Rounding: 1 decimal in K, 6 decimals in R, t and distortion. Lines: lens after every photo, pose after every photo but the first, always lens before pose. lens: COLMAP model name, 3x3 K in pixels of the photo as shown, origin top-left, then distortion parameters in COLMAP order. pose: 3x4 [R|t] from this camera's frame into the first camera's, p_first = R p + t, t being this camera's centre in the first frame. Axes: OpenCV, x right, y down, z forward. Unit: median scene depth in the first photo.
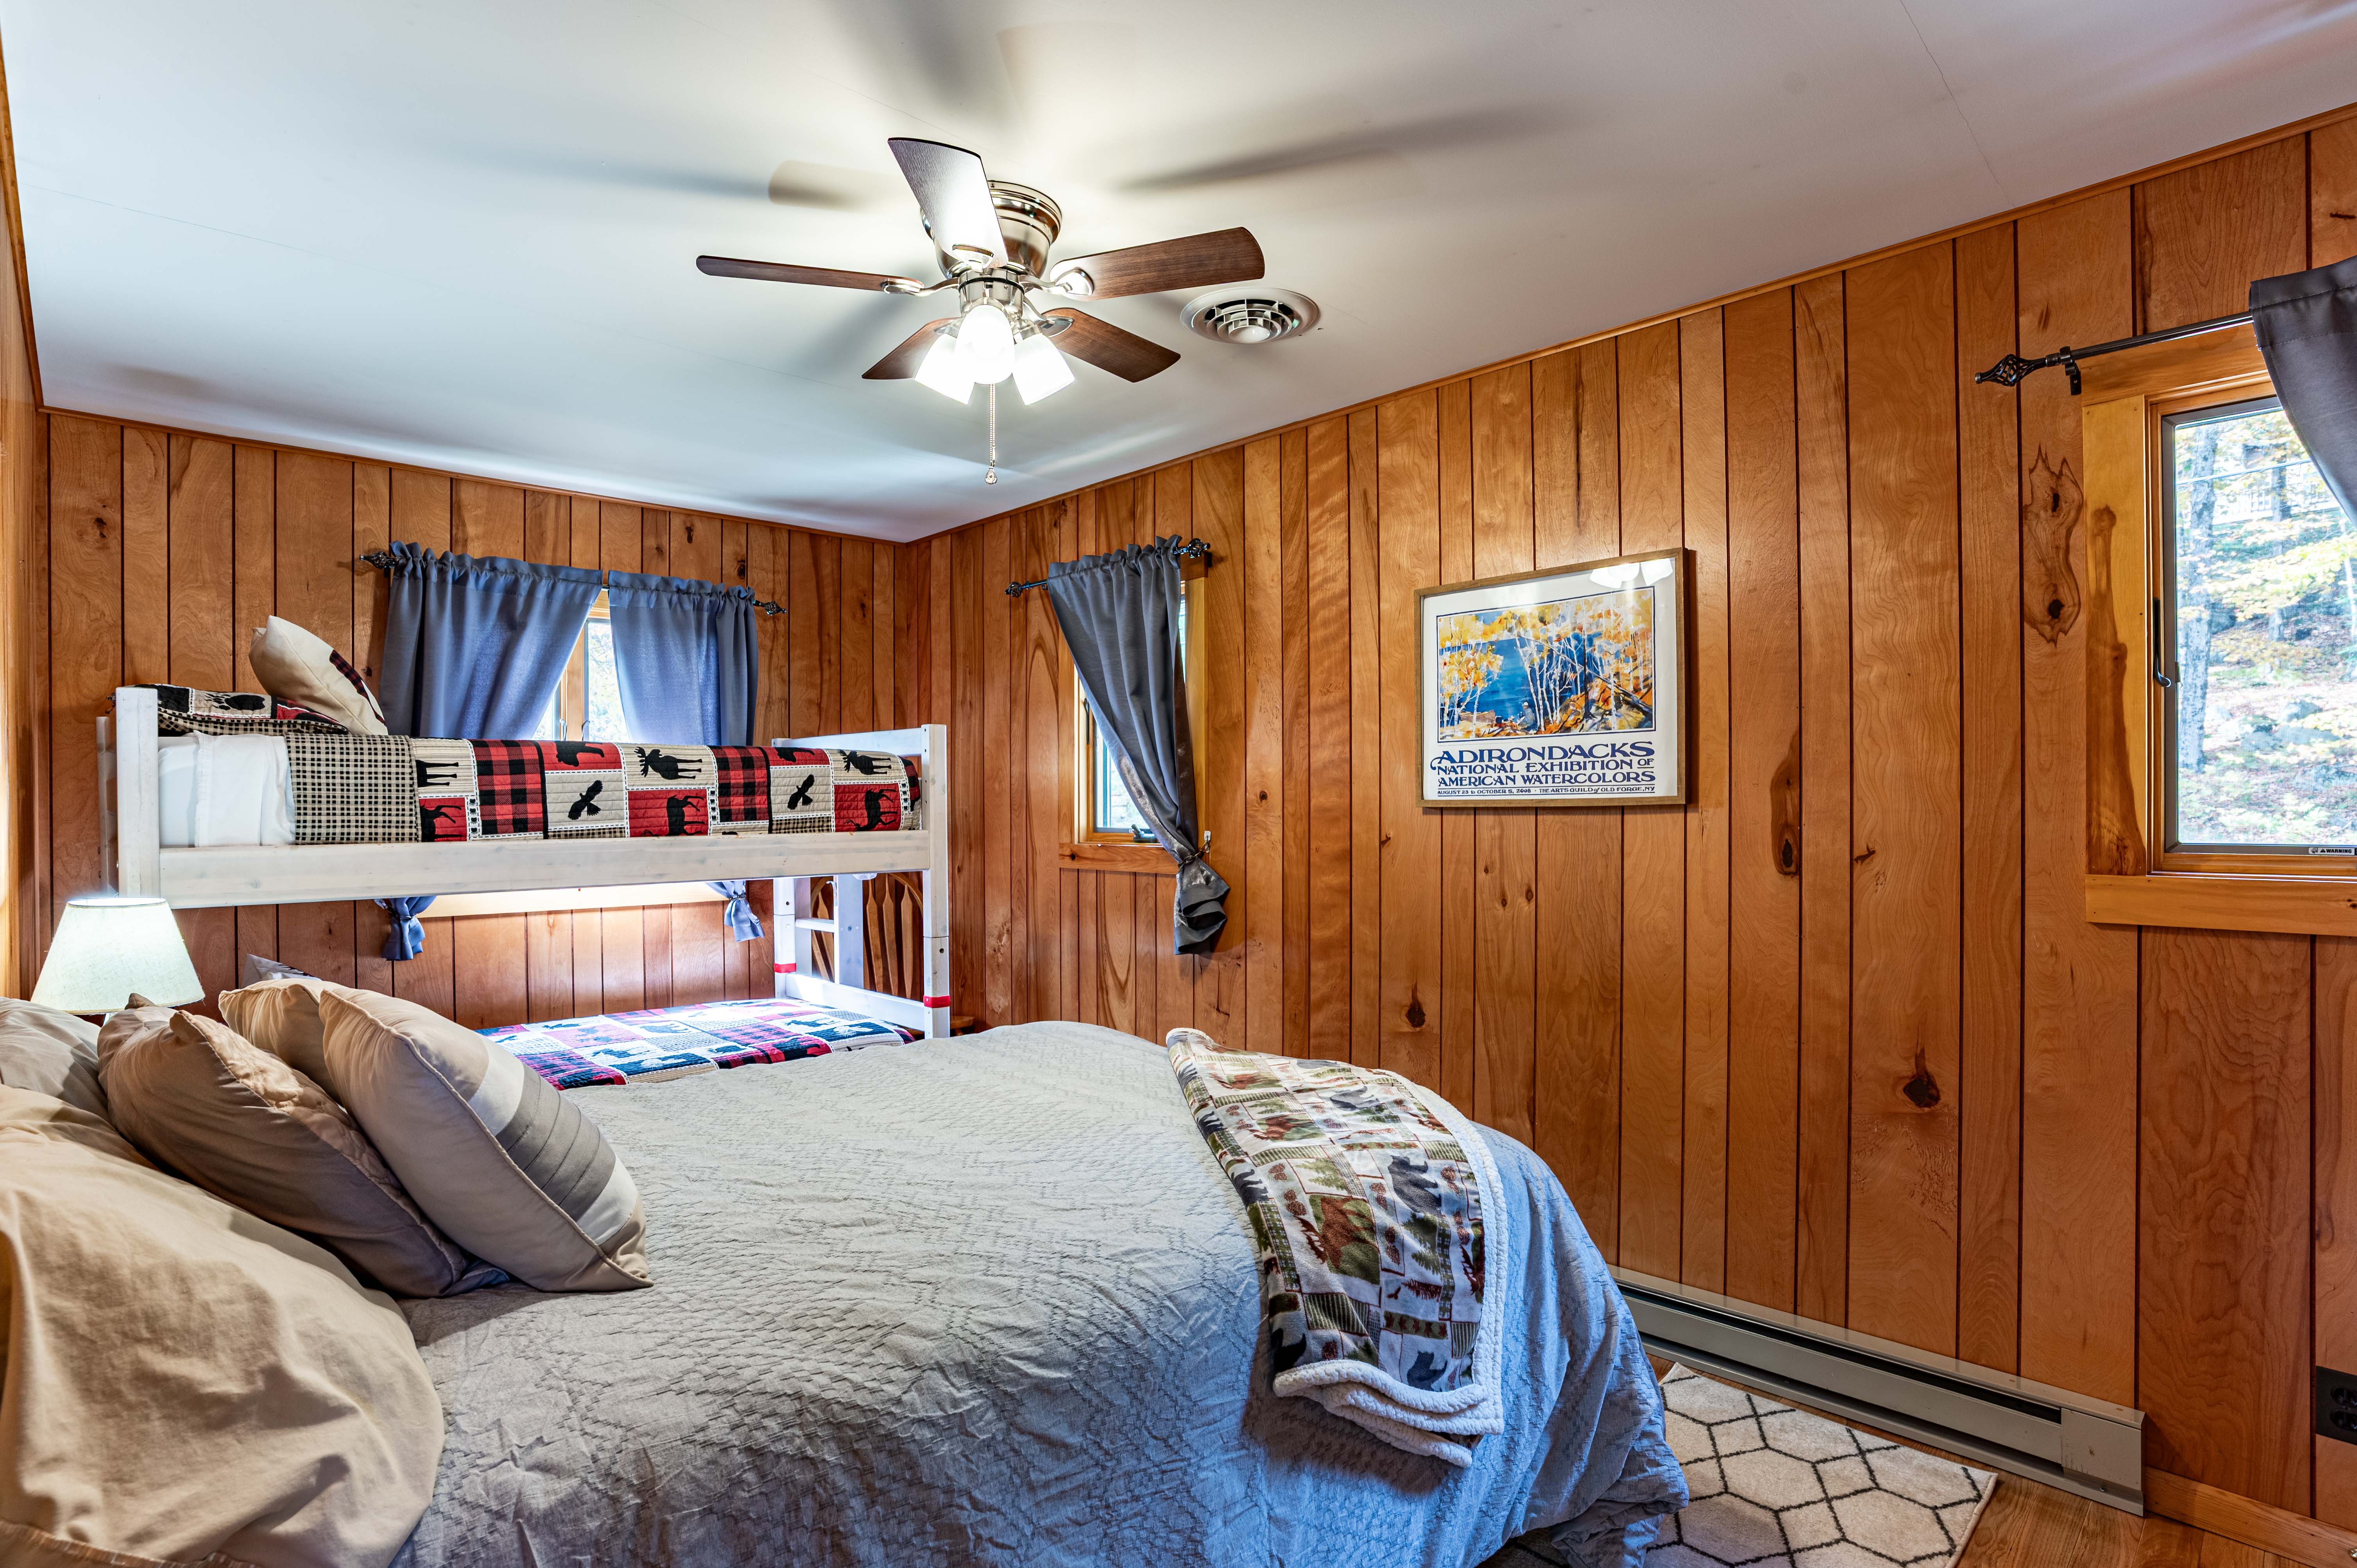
lens RADIAL K [[1187.9, 0, 1152.0], [0, 1187.9, 770.7], [0, 0, 1]] dist [-0.078776, 0.036126]
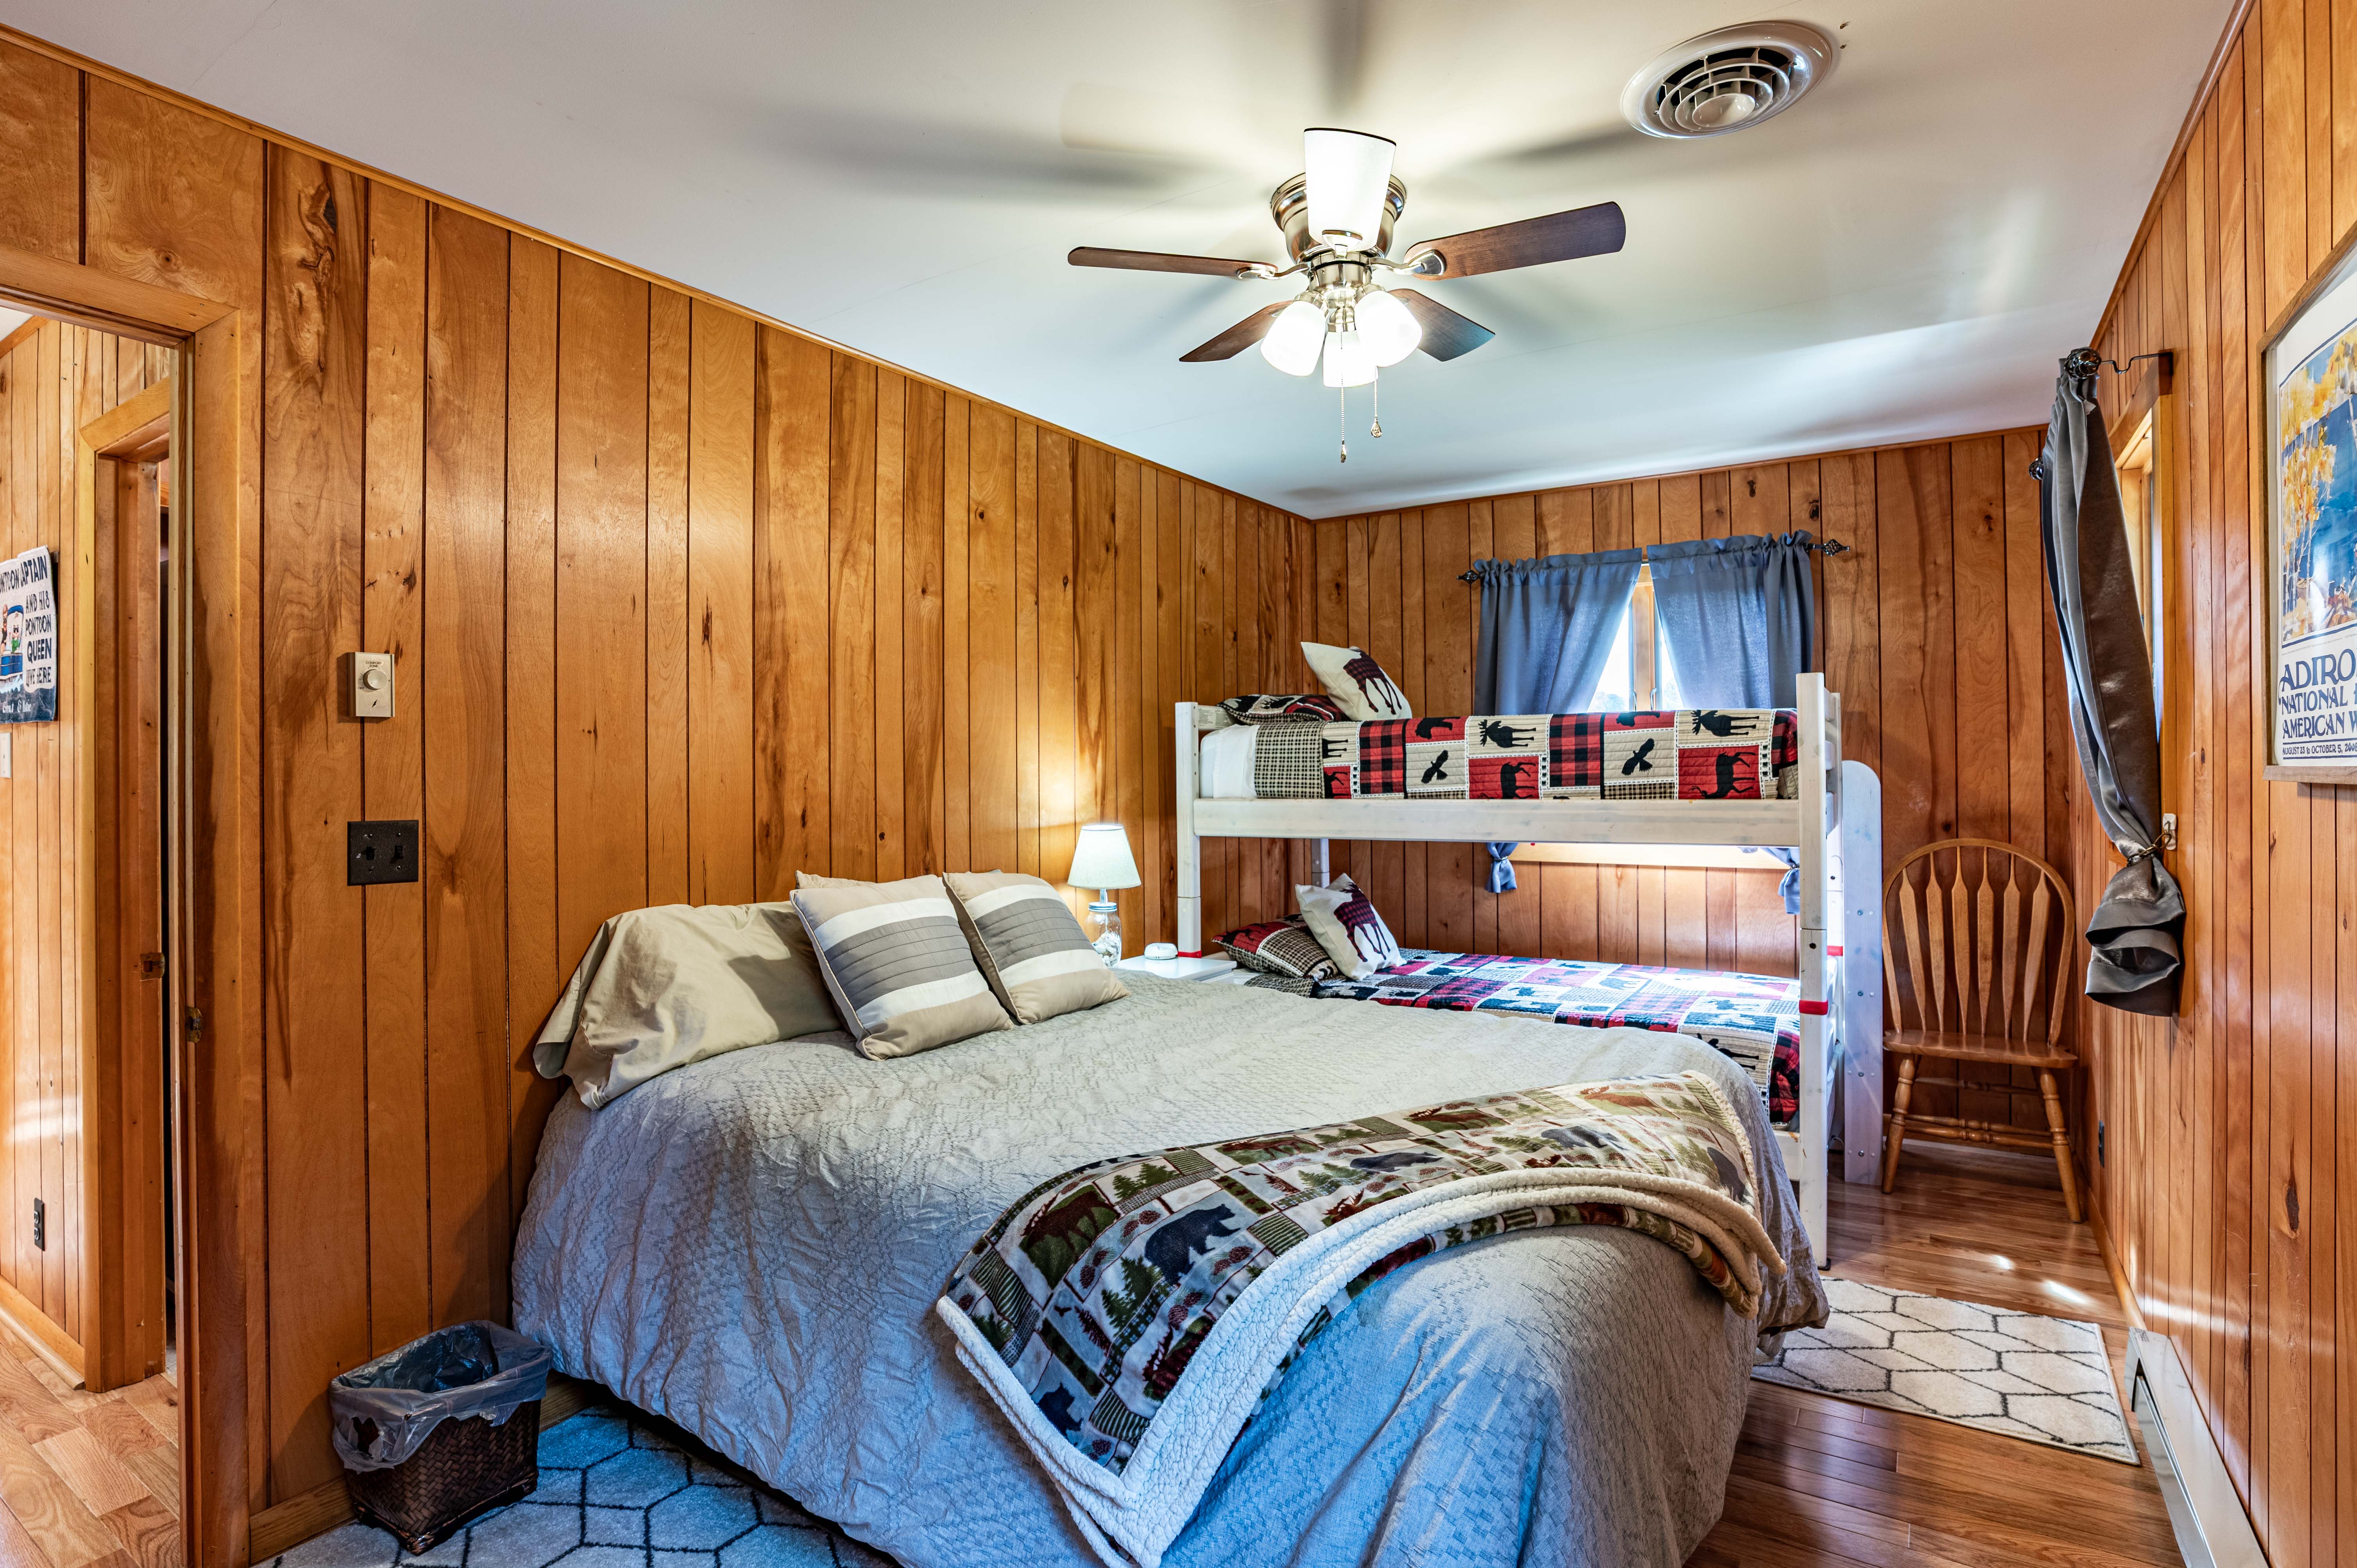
lens RADIAL K [[1140.5, 0, 1178.5], [0, 1140.5, 756.5], [0, 0, 1]] dist [-0.059227, 0.000312]
pose [[0.240461, -0.007778, -0.970628, 0.497756], [0.034024, 0.999421, 0.000420, 0.004414], [0.970062, -0.033125, 0.240587, 0.401497]]
